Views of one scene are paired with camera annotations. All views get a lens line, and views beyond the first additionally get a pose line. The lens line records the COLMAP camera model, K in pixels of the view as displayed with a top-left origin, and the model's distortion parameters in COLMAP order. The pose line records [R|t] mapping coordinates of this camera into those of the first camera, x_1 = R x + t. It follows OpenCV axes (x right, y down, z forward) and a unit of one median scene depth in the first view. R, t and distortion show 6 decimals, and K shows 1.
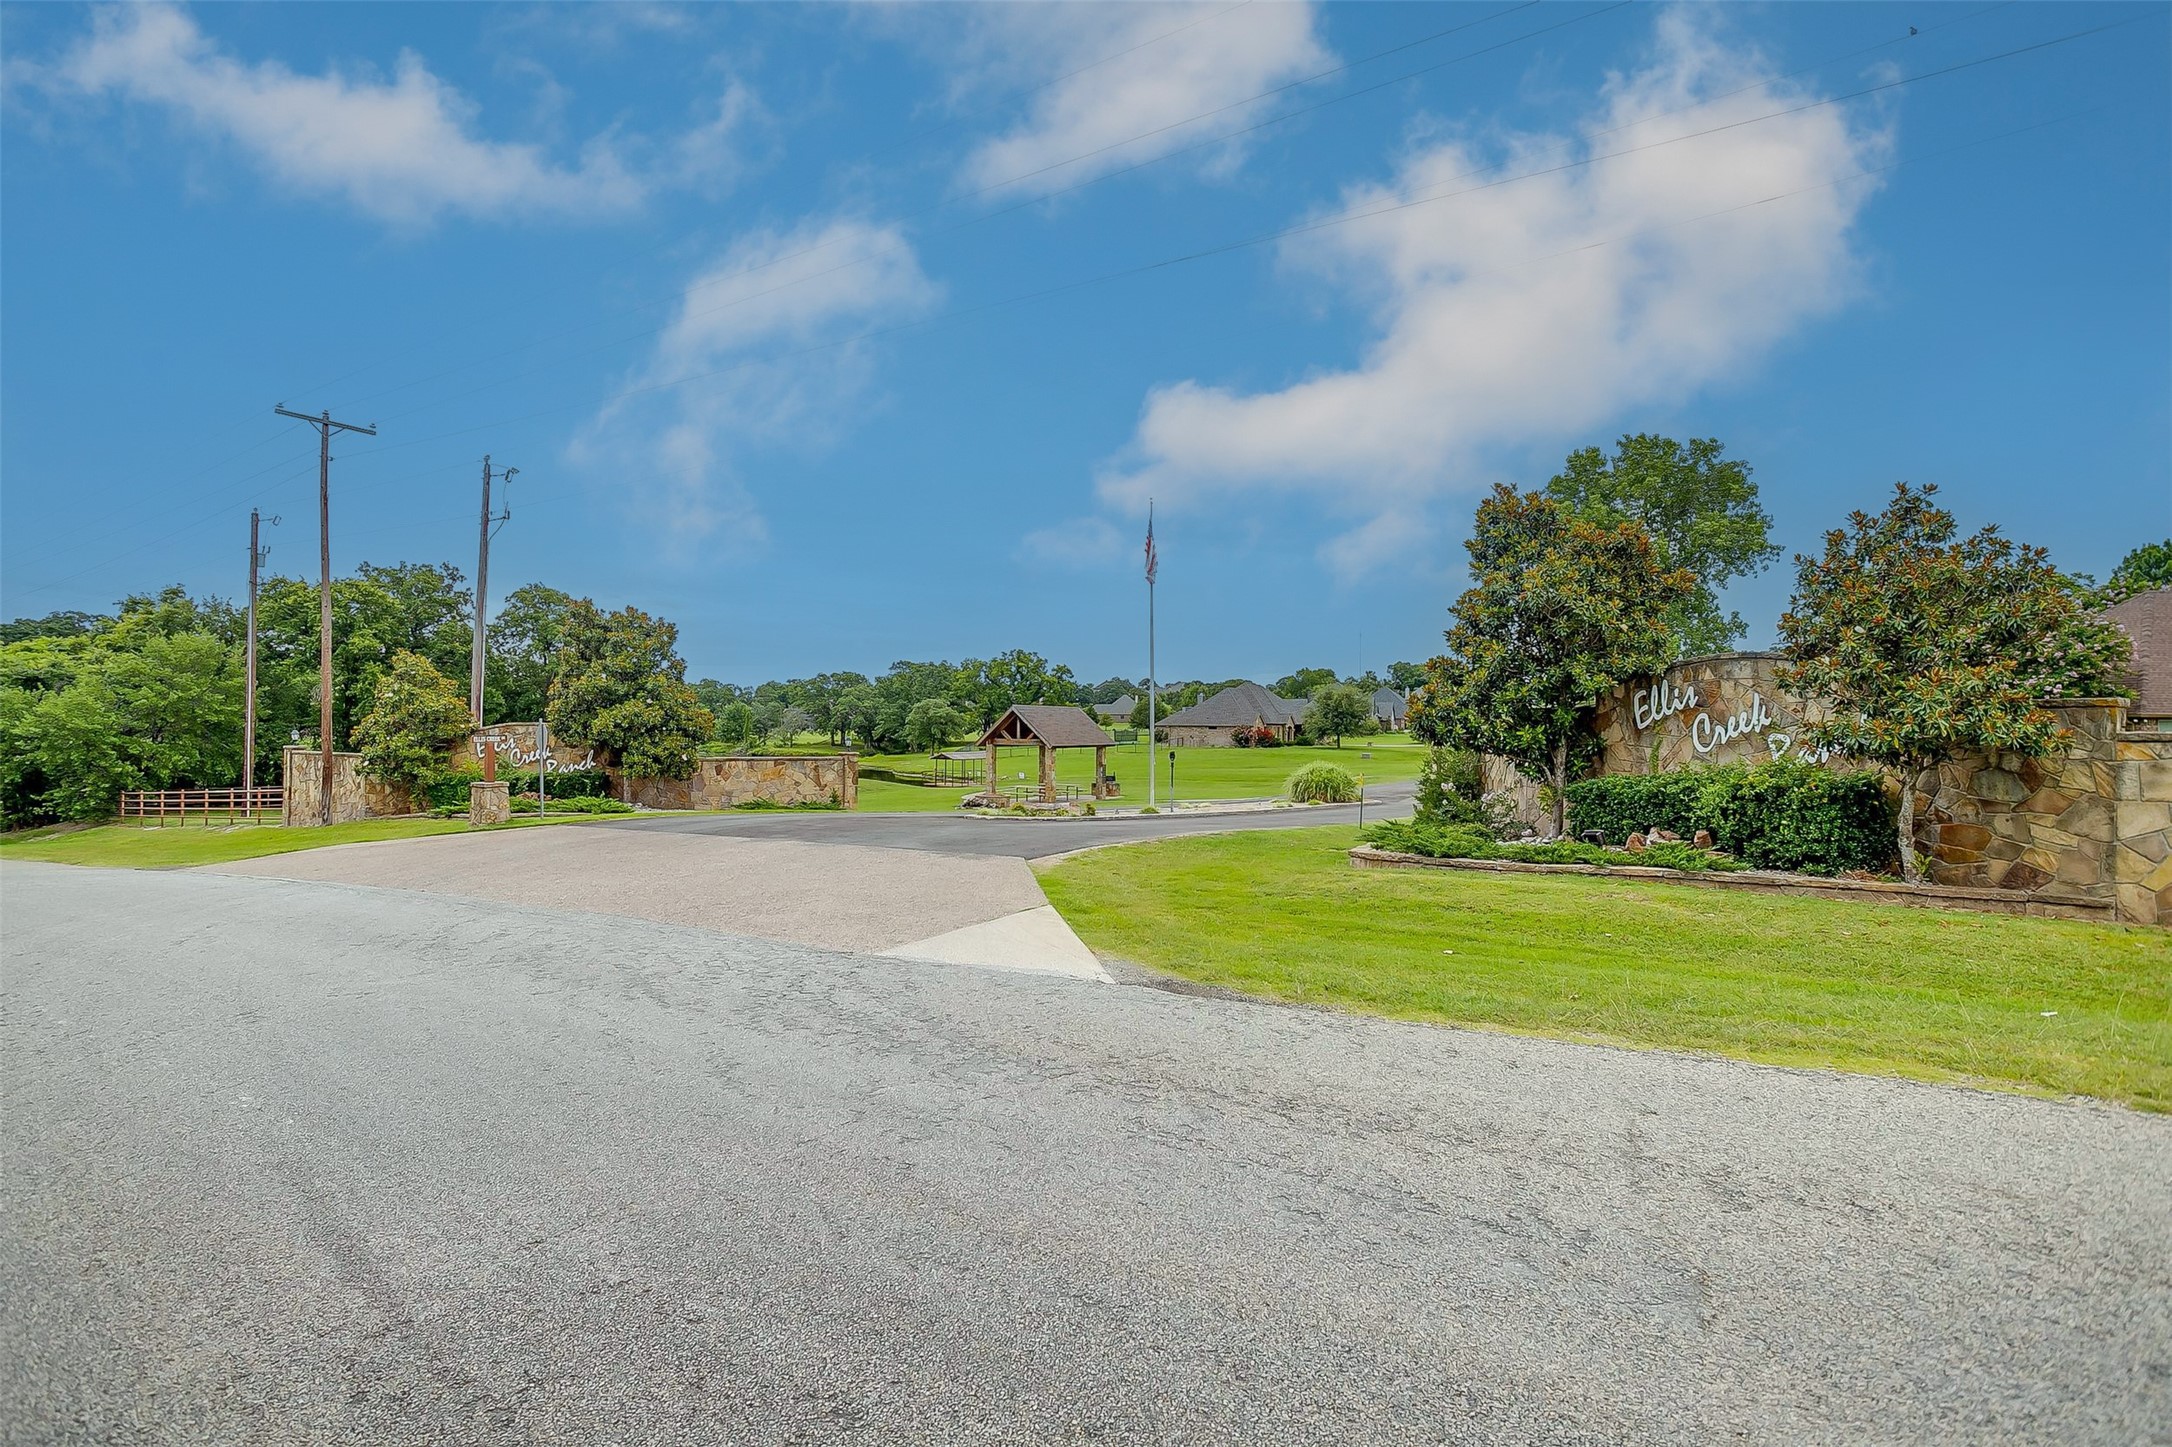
lens RADIAL K [[1083.0, 0, 1081.3], [0, 1083.0, 693.1], [0, 0, 1]] dist [-0.061989, 0.040572]
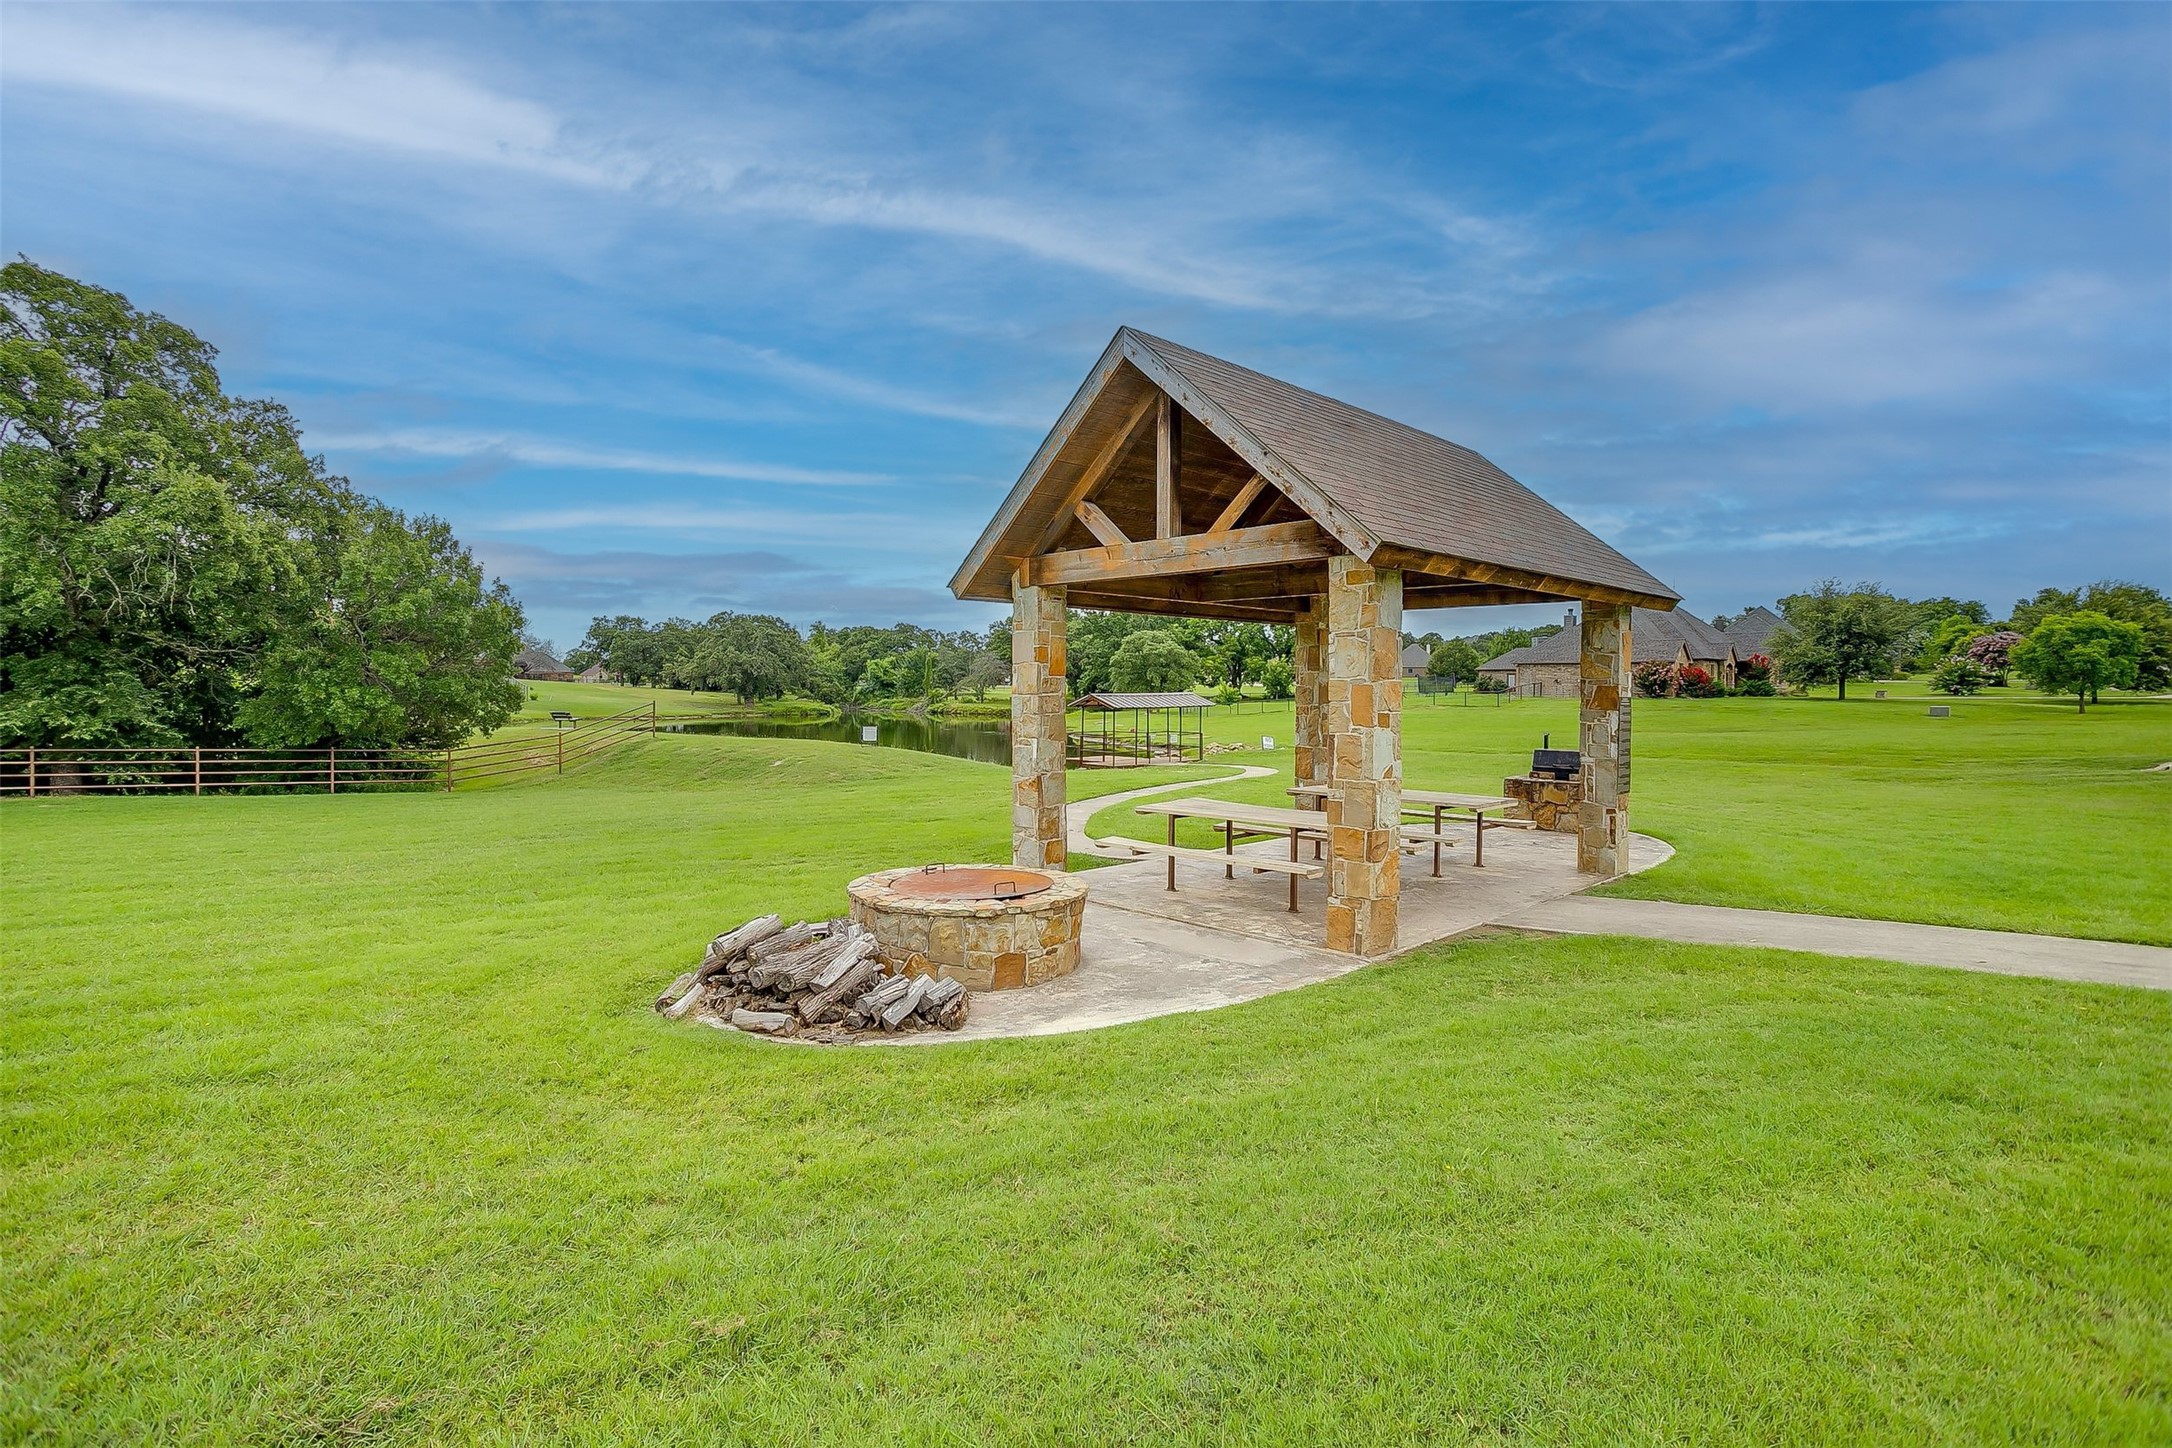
lens RADIAL K [[1083.0, 0, 1081.3], [0, 1083.0, 693.6], [0, 0, 1]] dist [-0.061989, 0.040572]
pose [[0.970157, -0.000226, -0.242477, -0.011928], [0.008426, 0.999427, 0.032784, 0.023752], [0.242331, -0.033848, 0.969603, 0.326255]]
